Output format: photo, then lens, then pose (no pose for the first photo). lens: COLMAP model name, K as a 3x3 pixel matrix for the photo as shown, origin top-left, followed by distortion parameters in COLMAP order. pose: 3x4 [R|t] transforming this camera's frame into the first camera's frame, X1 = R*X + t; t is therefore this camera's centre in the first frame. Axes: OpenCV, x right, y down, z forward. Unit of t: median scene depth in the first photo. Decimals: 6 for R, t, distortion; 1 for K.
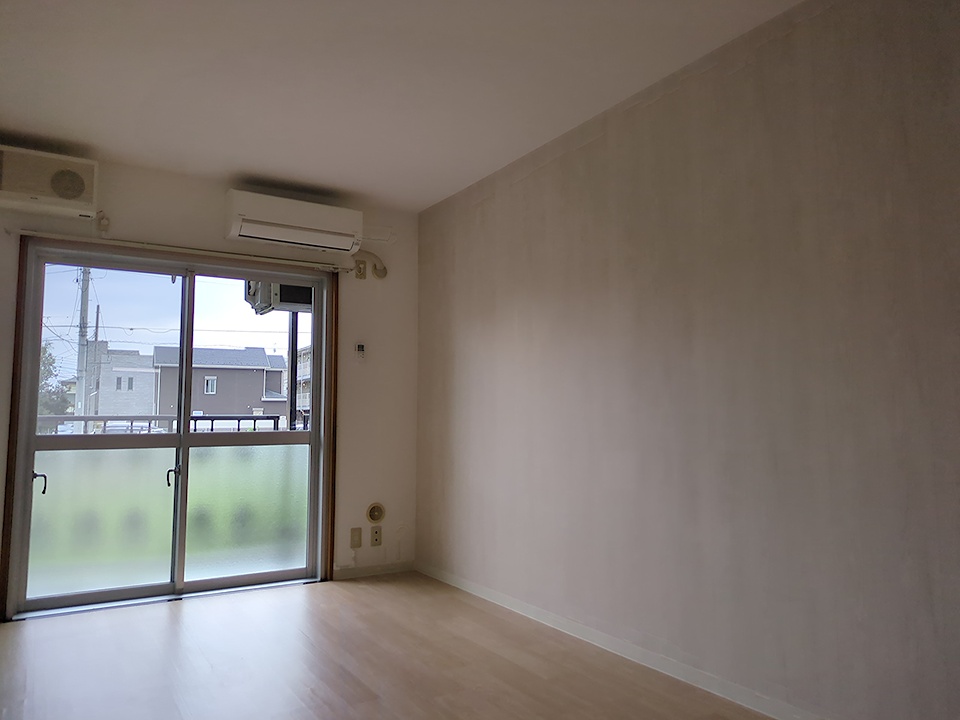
lens RADIAL K [[704.1, 0, 468.4], [0, 704.1, 356.7], [0, 0, 1]] dist [0.008951, -0.004269]
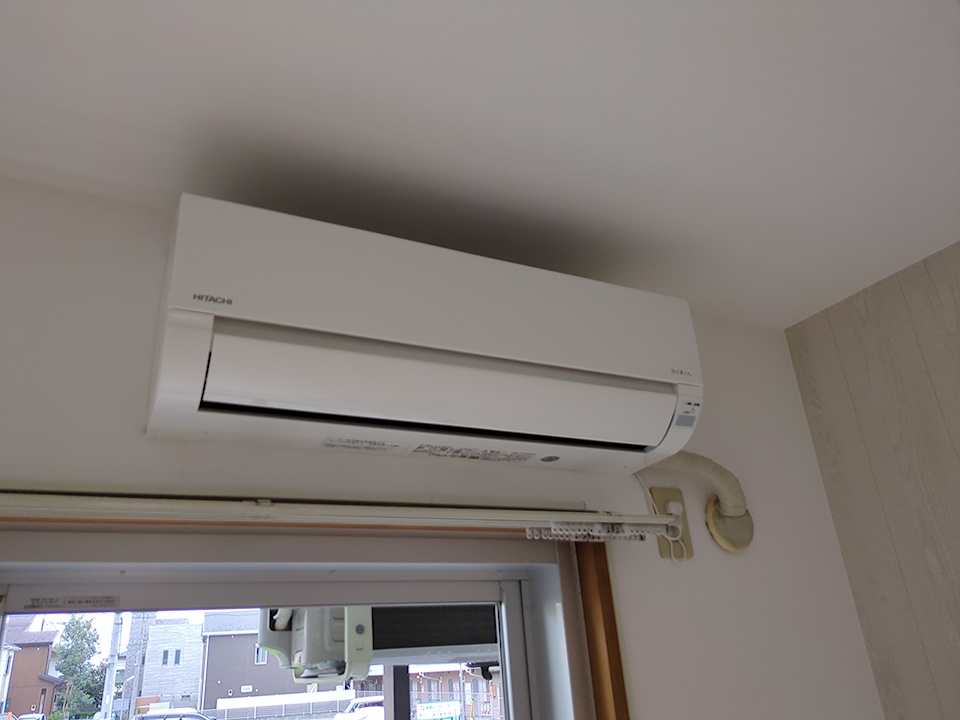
lens RADIAL K [[704.1, 0, 468.4], [0, 704.1, 356.7], [0, 0, 1]] dist [0.008951, -0.004269]
pose [[0.994105, -0.091361, -0.058379, -0.216588], [0.067411, 0.942559, -0.327168, -0.104210], [0.084916, 0.321304, 0.943161, 0.746115]]
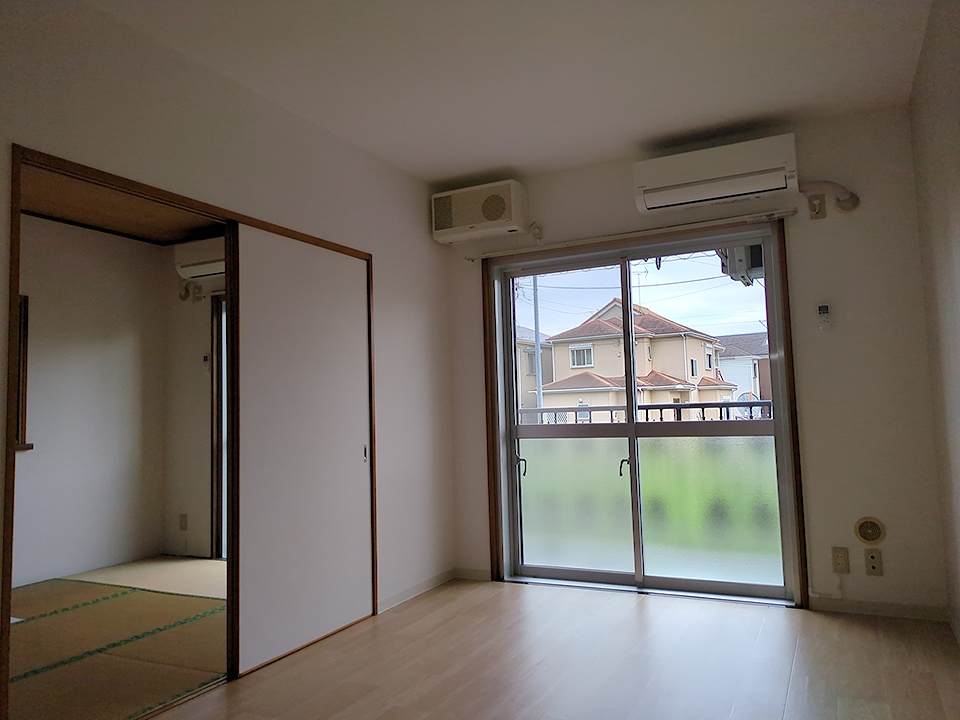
lens RADIAL K [[704.1, 0, 468.4], [0, 704.1, 356.7], [0, 0, 1]] dist [0.008951, -0.004269]
pose [[0.522744, -0.081092, -0.848624, 0.294379], [0.102396, 0.994231, -0.031931, 0.023441], [0.846318, -0.070204, 0.528032, 0.278709]]
